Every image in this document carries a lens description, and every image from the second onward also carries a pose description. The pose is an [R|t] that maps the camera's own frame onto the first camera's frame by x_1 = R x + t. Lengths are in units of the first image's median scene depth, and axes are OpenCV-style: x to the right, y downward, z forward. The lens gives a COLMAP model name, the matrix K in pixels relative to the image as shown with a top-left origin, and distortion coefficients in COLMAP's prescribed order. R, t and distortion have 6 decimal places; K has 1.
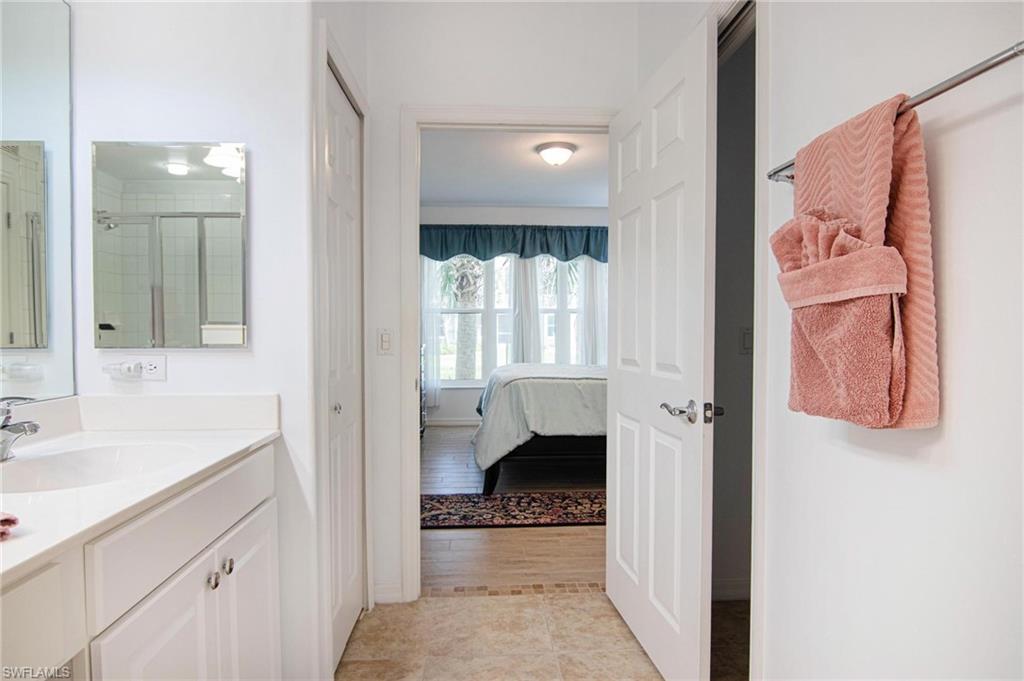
lens RADIAL K [[562.0, 0, 513.4], [0, 562.0, 343.6], [0, 0, 1]] dist [-0.010865, -0.004245]
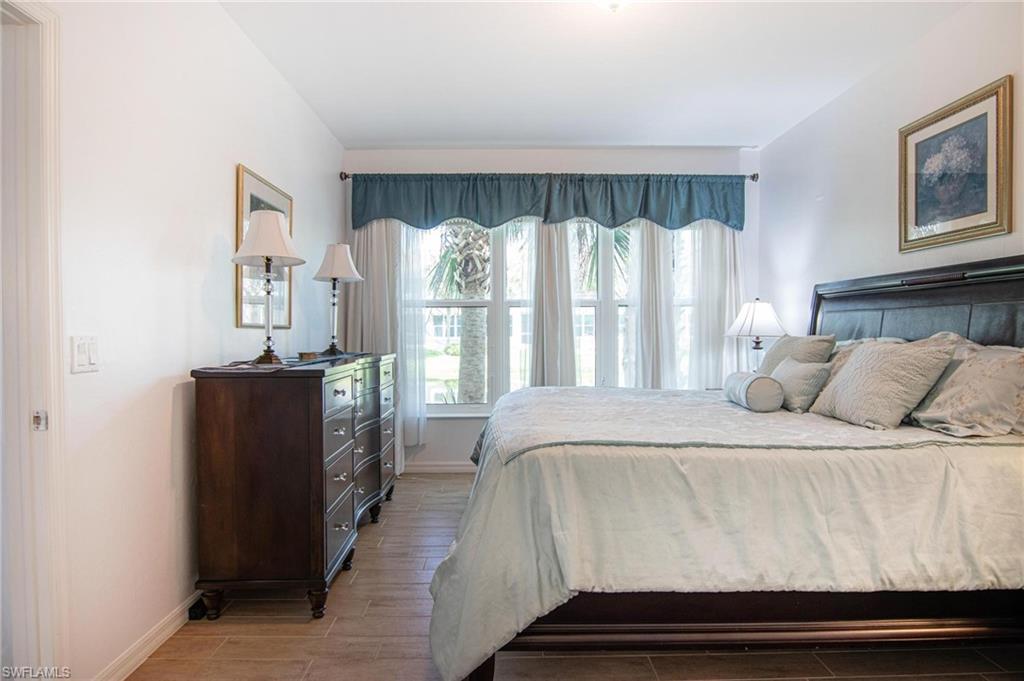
lens RADIAL K [[562.0, 0, 505.8], [0, 562.0, 336.9], [0, 0, 1]] dist [-0.010865, -0.004245]
pose [[0.998450, 0.000774, -0.055650, 0.004332], [-0.001463, 0.999923, -0.012343, -0.009262], [0.055636, 0.012405, 0.998374, 0.333558]]
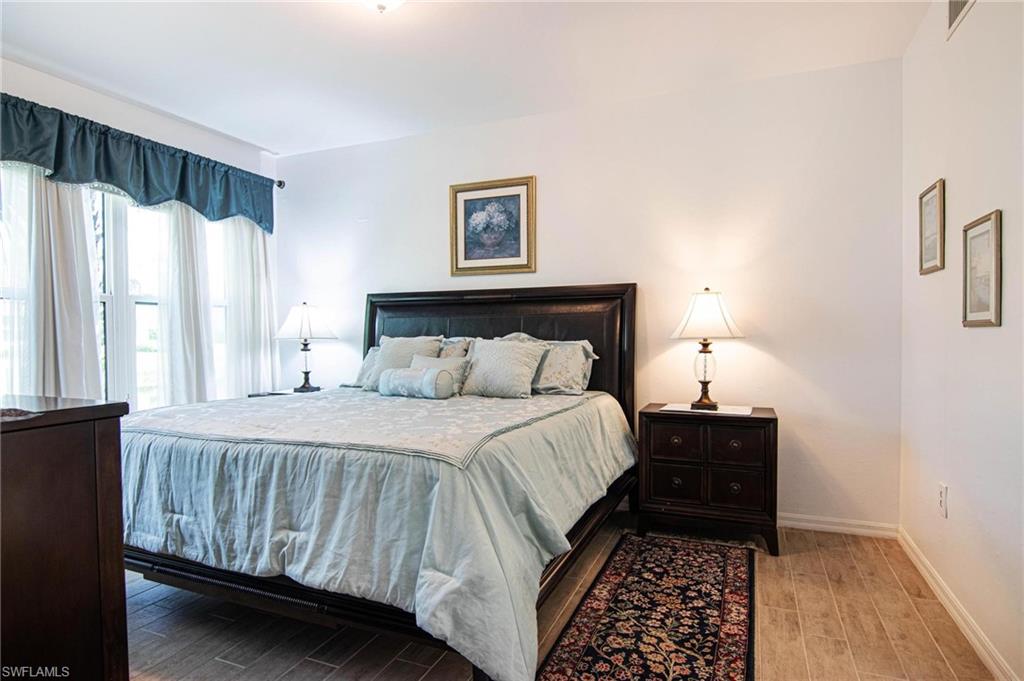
lens RADIAL K [[562.0, 0, 509.1], [0, 562.0, 340.4], [0, 0, 1]] dist [-0.010865, -0.004245]
pose [[0.452747, -0.013365, 0.891539, -0.223626], [0.026109, 0.999658, 0.001728, -0.010985], [-0.891257, 0.022495, 0.452940, 0.458860]]
